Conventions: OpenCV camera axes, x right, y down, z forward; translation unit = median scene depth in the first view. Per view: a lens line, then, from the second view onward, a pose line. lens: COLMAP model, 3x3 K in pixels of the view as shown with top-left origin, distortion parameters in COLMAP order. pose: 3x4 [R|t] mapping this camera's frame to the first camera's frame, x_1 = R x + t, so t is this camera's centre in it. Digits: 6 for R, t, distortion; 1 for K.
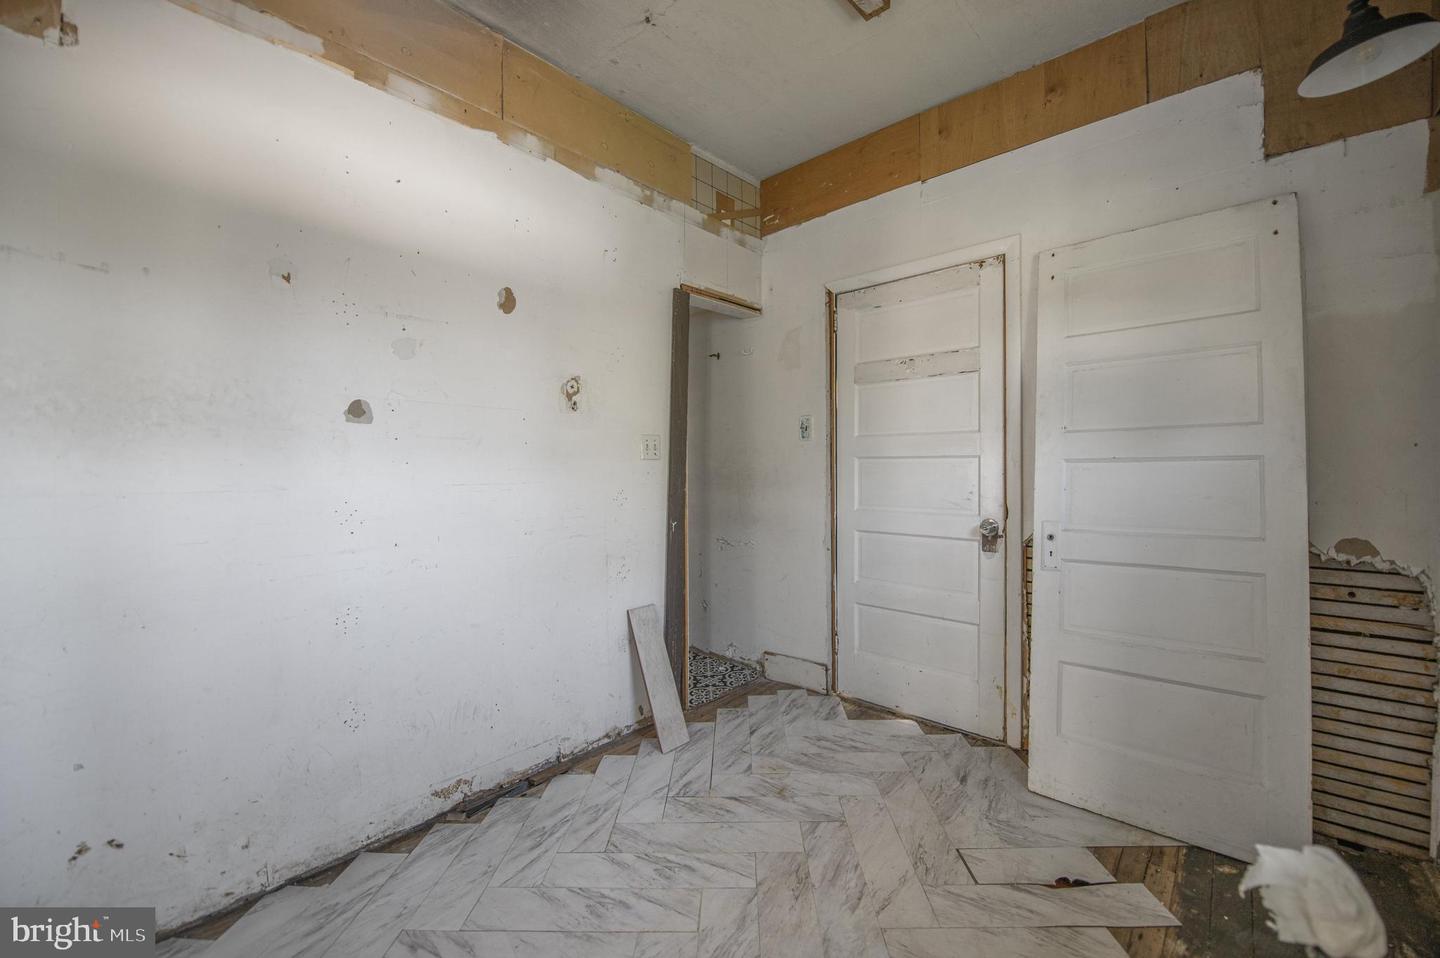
lens RADIAL K [[594.2, 0, 720.0], [0, 594.2, 479.0], [0, 0, 1]] dist [-0.000597, -0.000348]
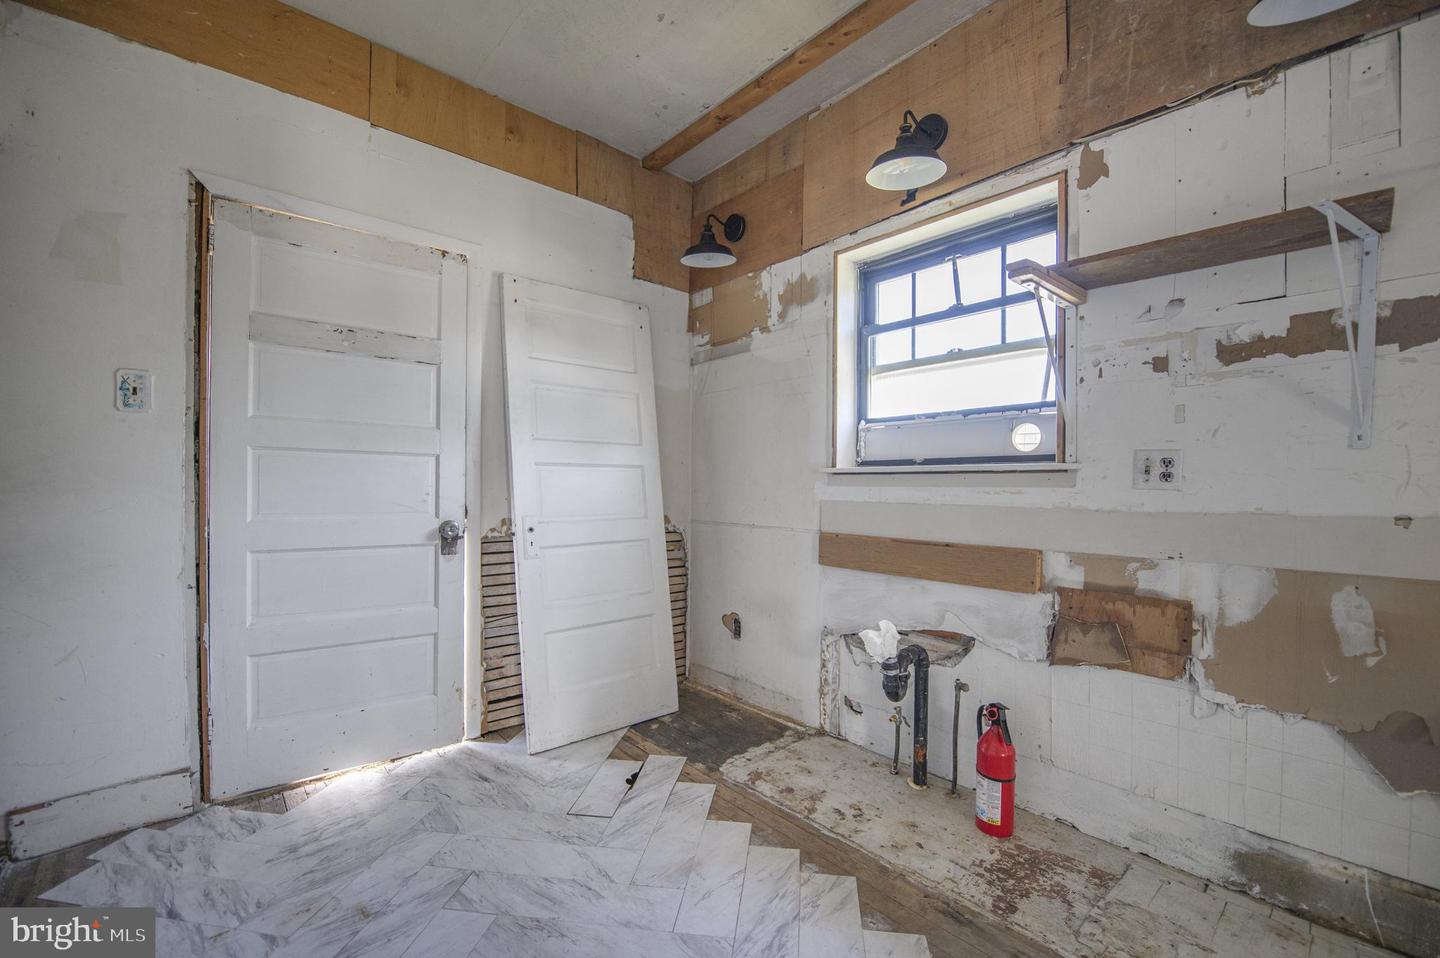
lens RADIAL K [[602.2, 0, 747.2], [0, 602.2, 496.5], [0, 0, 1]] dist [-0.003732, -0.001025]
pose [[0.087627, -0.013998, 0.996055, -0.508459], [0.001053, 0.999902, 0.013959, 0.015824], [-0.996153, -0.000175, 0.087633, 0.433339]]
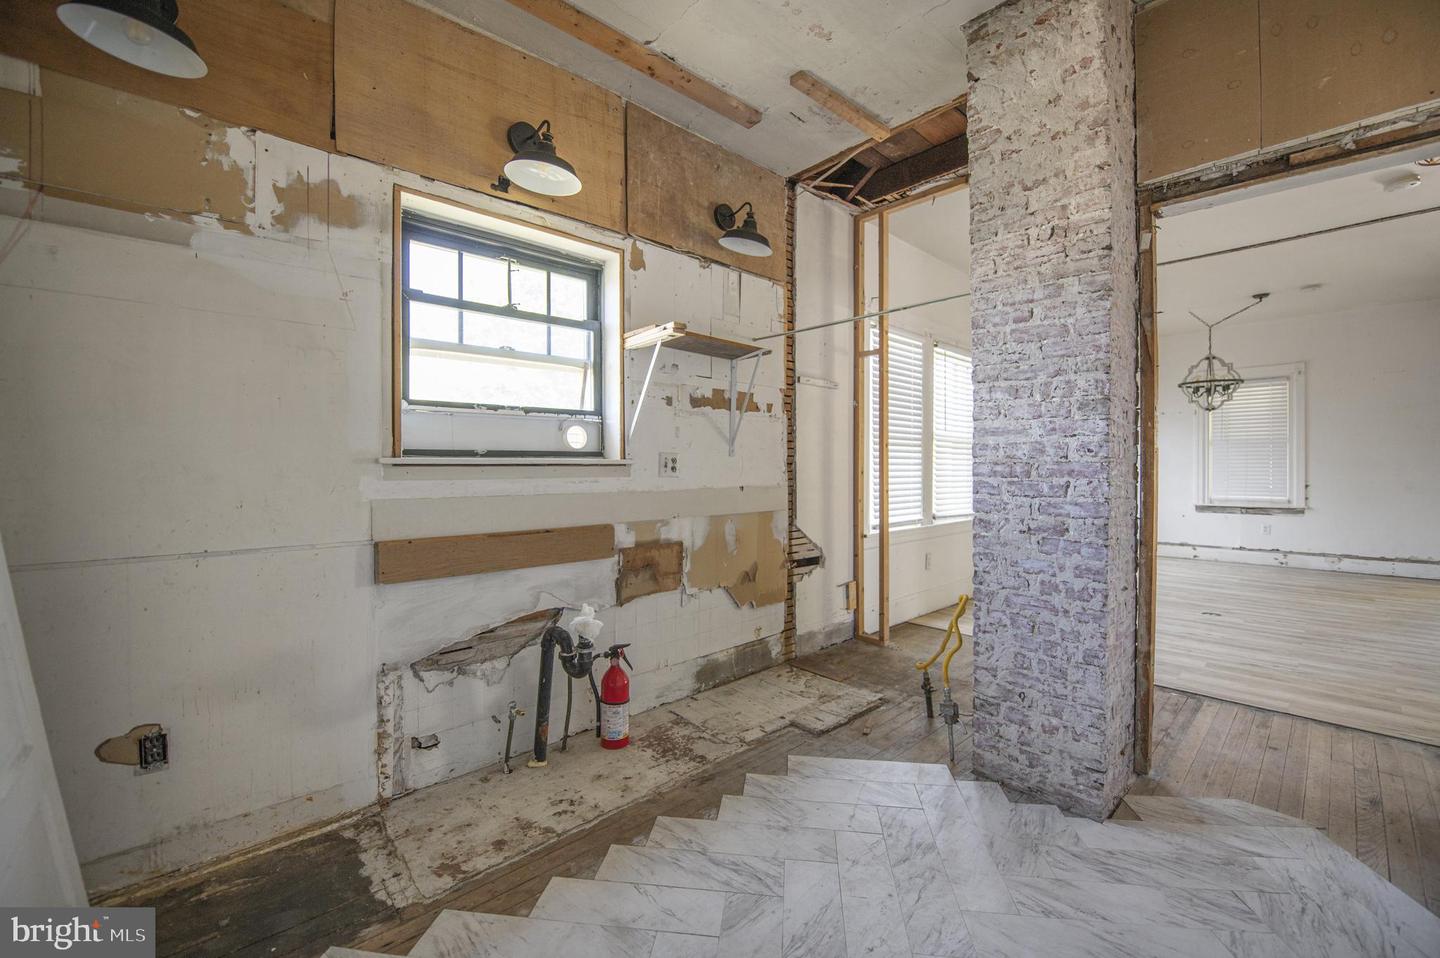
lens RADIAL K [[594.2, 0, 720.0], [0, 594.2, 479.0], [0, 0, 1]] dist [-0.000597, -0.000348]
pose [[-0.995815, 0.007054, 0.091124, 0.043785], [0.009519, 0.999600, 0.026640, -0.007874], [-0.090899, 0.027396, -0.995483, 1.162265]]
